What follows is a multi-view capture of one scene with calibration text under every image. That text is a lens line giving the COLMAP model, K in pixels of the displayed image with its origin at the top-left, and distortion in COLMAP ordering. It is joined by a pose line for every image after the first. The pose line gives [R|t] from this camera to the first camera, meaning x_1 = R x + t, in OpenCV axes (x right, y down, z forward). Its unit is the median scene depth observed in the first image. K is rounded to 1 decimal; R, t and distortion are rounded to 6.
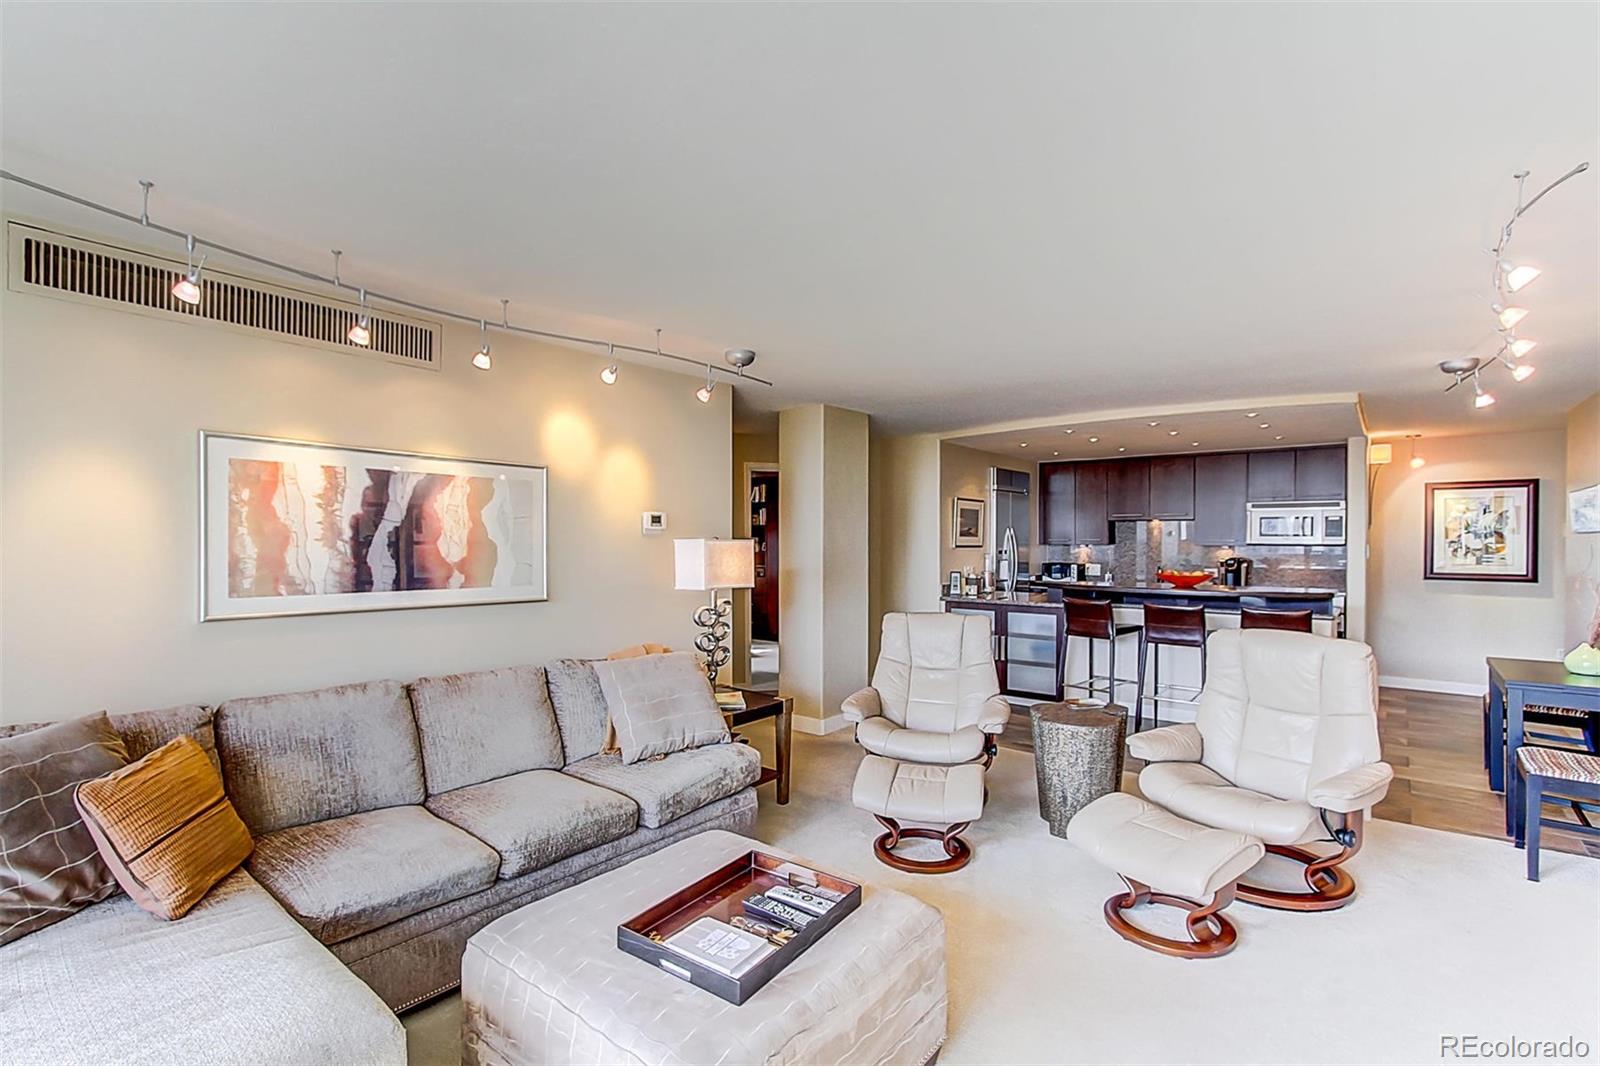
lens RADIAL K [[727.2, 0, 793.8], [0, 727.2, 545.4], [0, 0, 1]] dist [-0.003827, 0.004950]
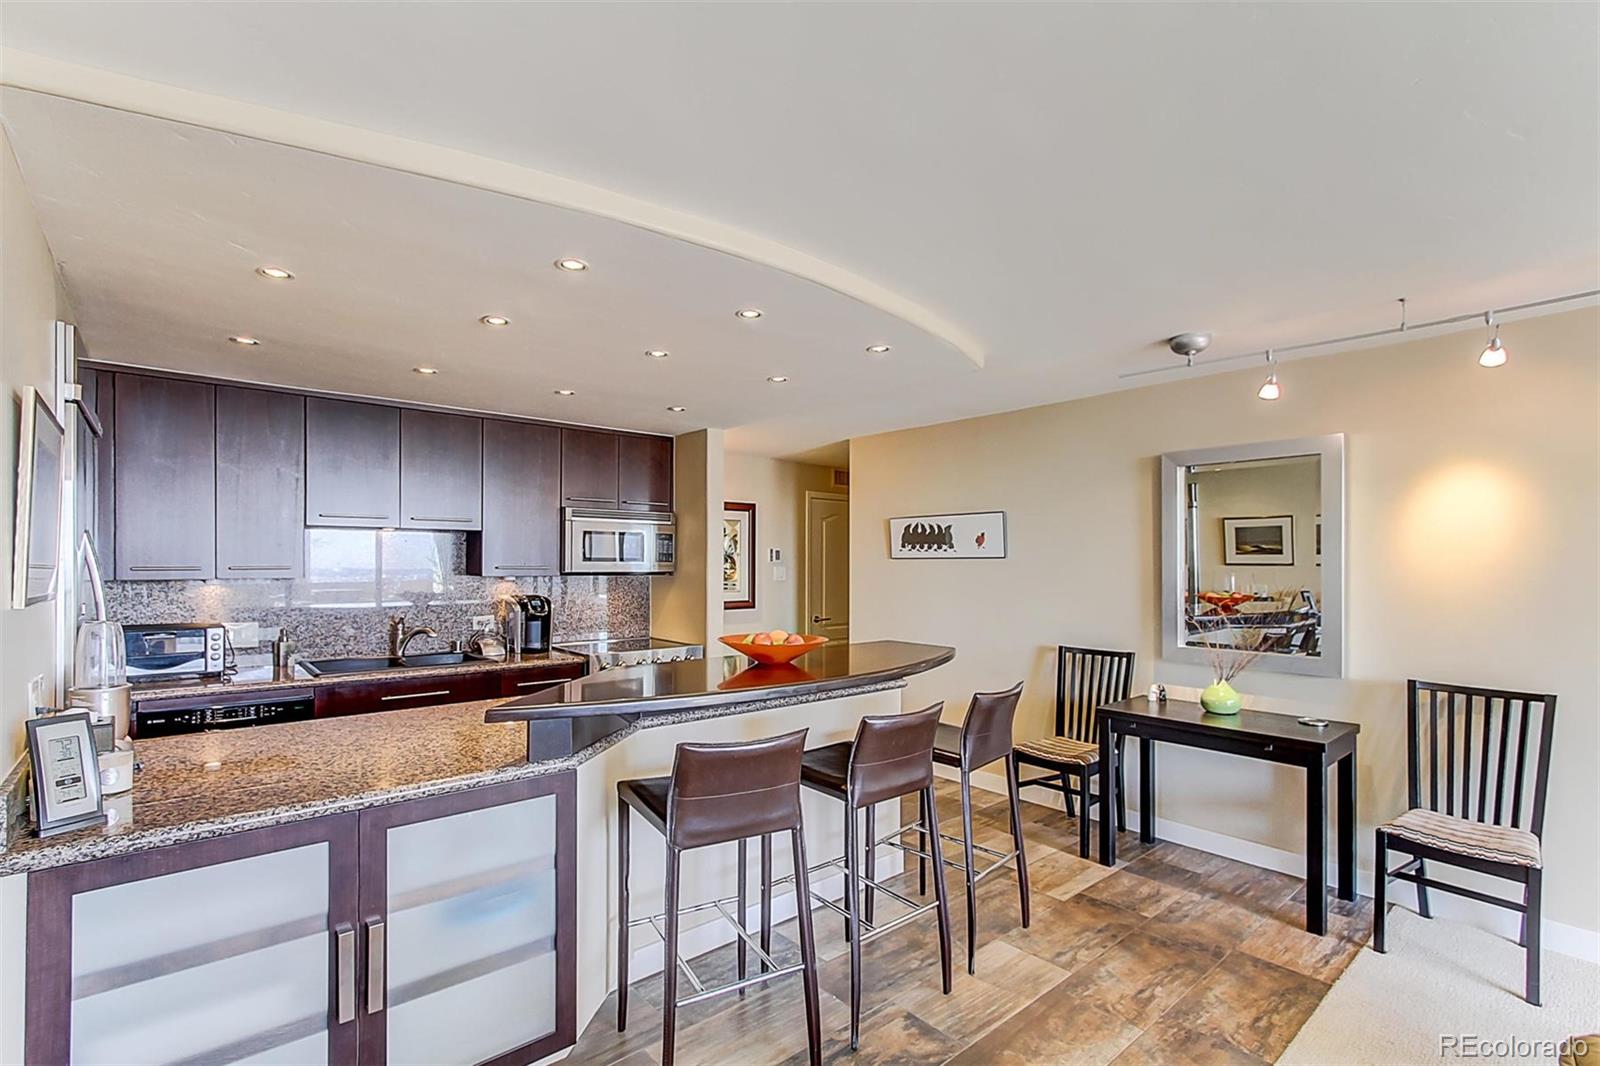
lens RADIAL K [[727.2, 0, 777.0], [0, 727.2, 568.6], [0, 0, 1]] dist [-0.003827, 0.004950]
pose [[0.173314, -0.009096, 0.984825, 0.063143], [0.006658, 0.999945, 0.008064, -0.015572], [-0.984844, 0.005159, 0.173365, 1.154526]]
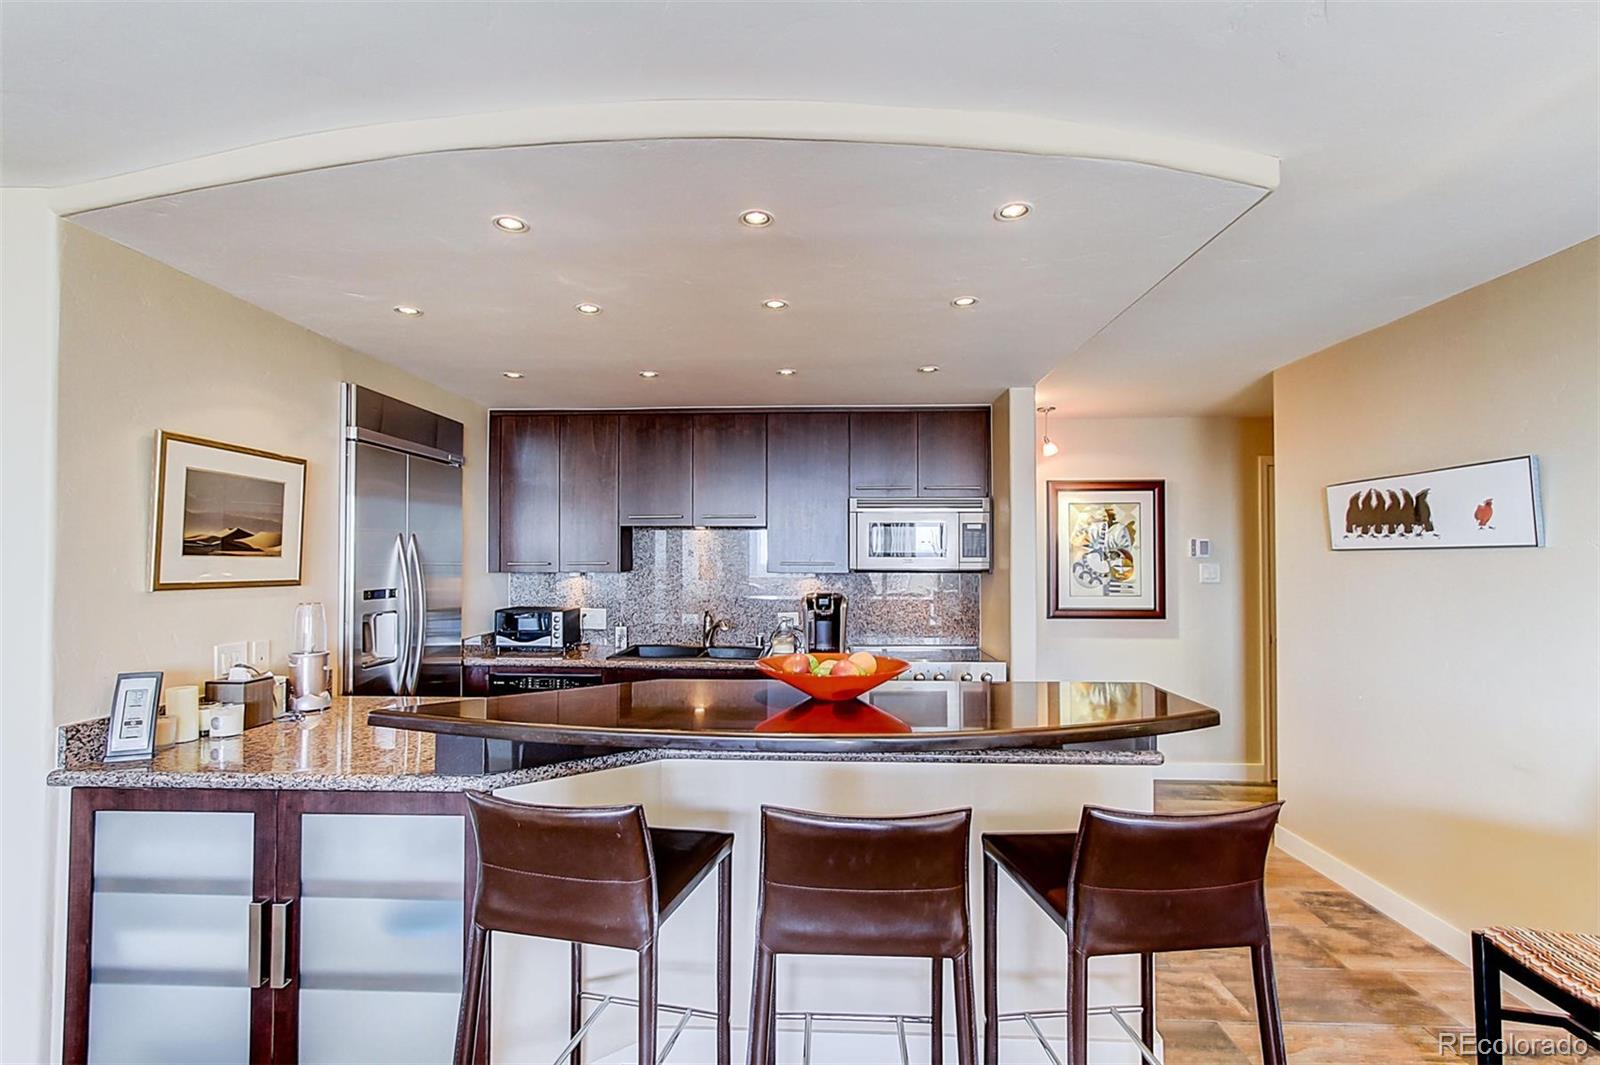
lens RADIAL K [[727.2, 0, 804.1], [0, 727.2, 543.6], [0, 0, 1]] dist [-0.003827, 0.004950]
pose [[0.788034, 0.012553, 0.615504, 0.392318], [0.005950, 0.999590, -0.028005, -0.010845], [-0.615604, 0.025731, 0.787636, 0.926291]]
